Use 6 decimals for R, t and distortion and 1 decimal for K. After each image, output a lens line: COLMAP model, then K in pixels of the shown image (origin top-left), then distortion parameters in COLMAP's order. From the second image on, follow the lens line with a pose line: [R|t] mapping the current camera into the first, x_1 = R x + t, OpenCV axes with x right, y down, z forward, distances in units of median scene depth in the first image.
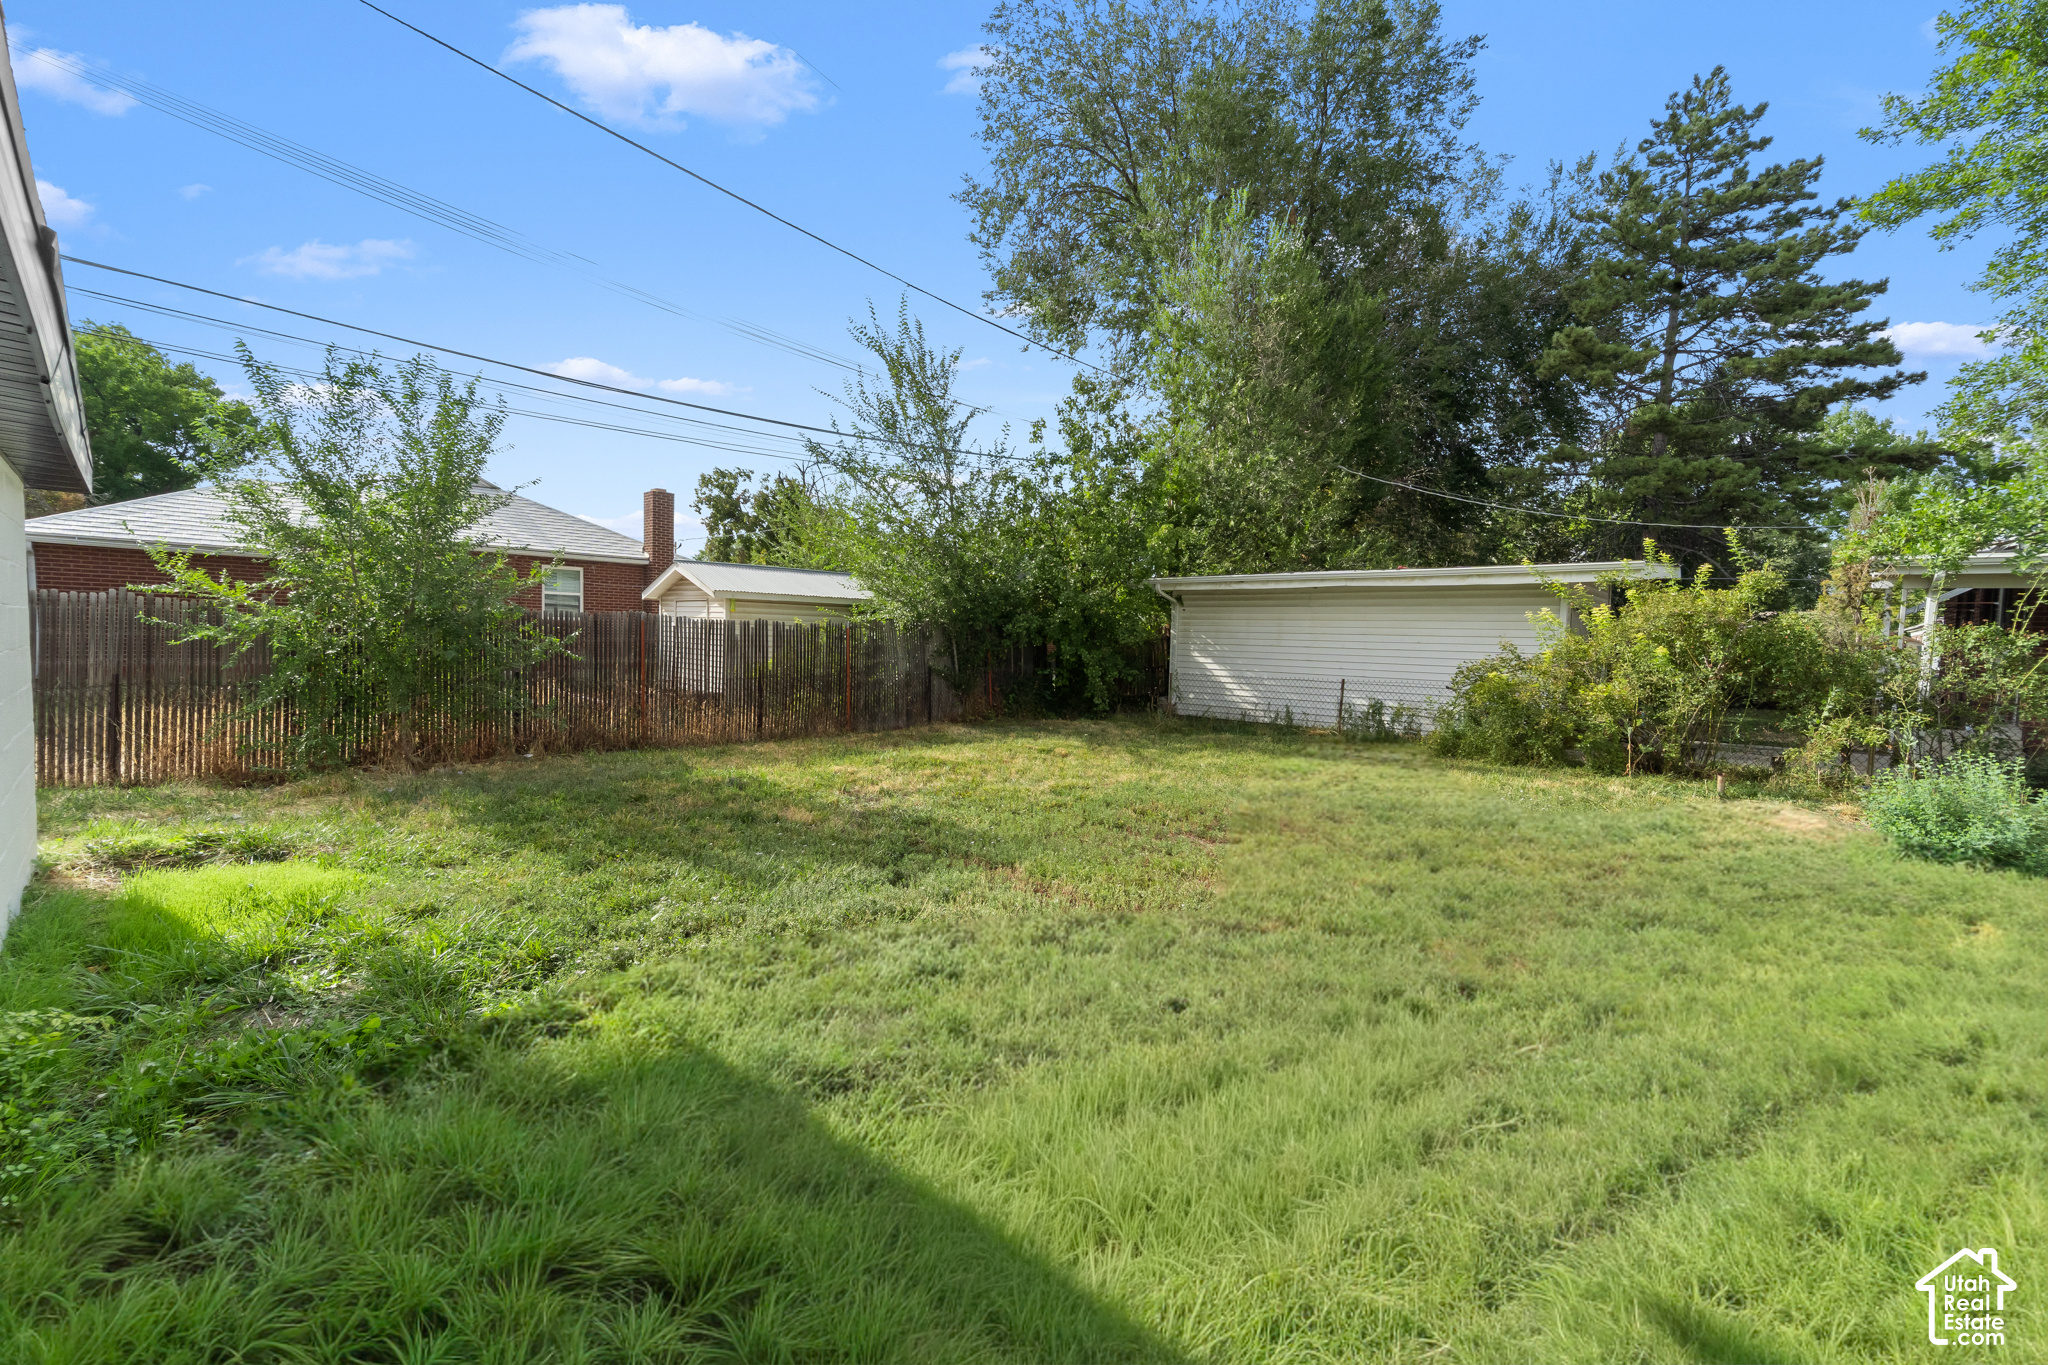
lens RADIAL K [[862.2, 0, 1023.8], [0, 862.2, 675.3], [0, 0, 1]] dist [0.004727, -0.002466]
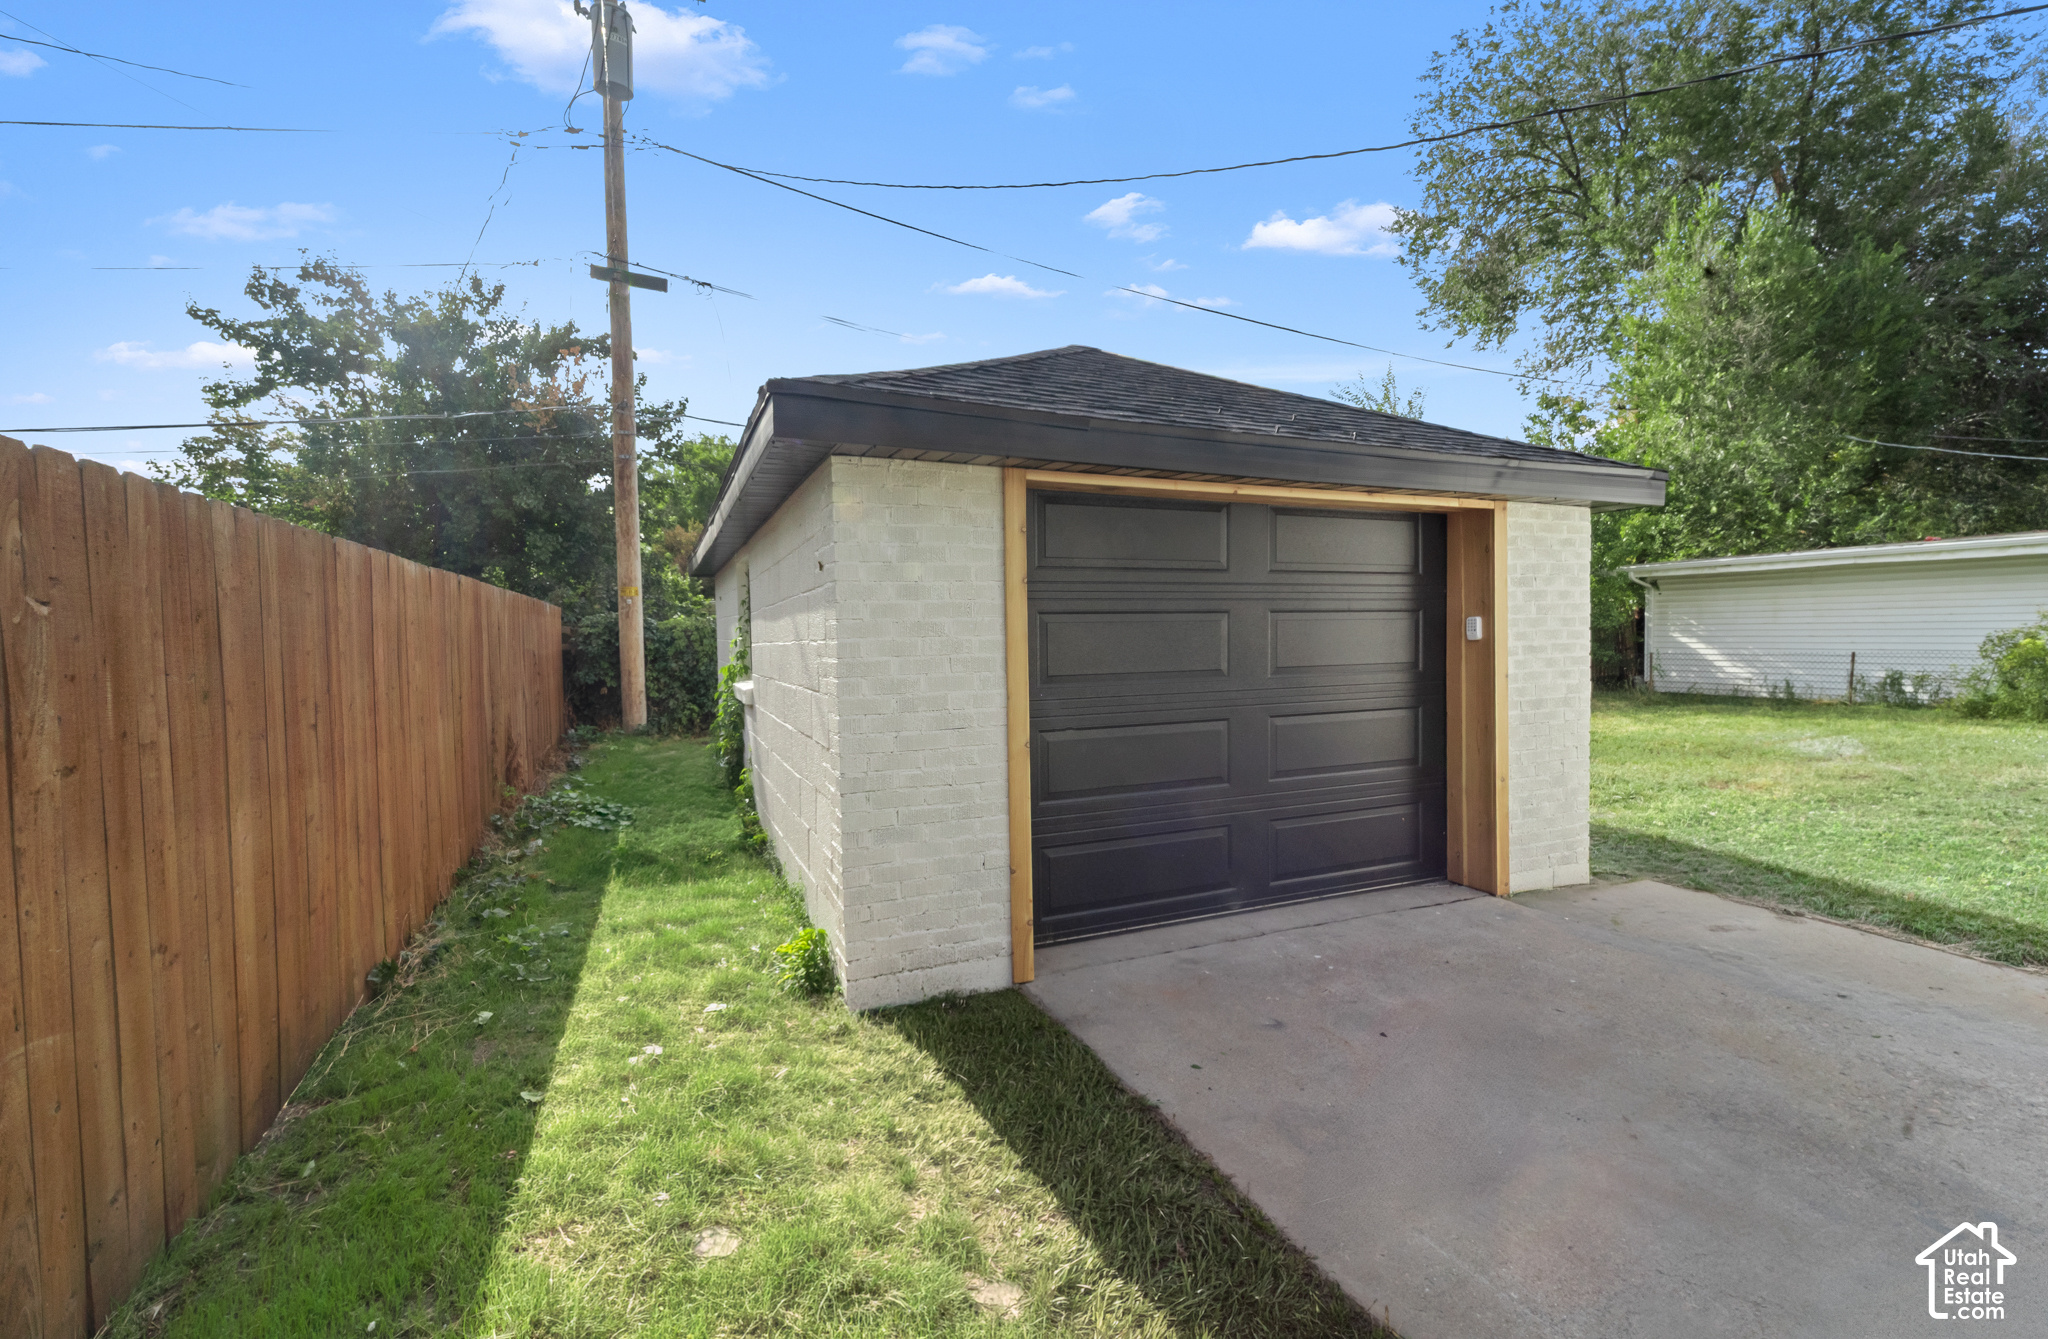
lens RADIAL K [[874.5, 0, 1023.2], [0, 874.5, 663.8], [0, 0, 1]] dist [0.009604, -0.000589]
pose [[0.914649, -0.026859, -0.403355, -0.094981], [0.022873, 0.999630, -0.014697, 0.008222], [0.403601, 0.004217, 0.914925, -0.299865]]
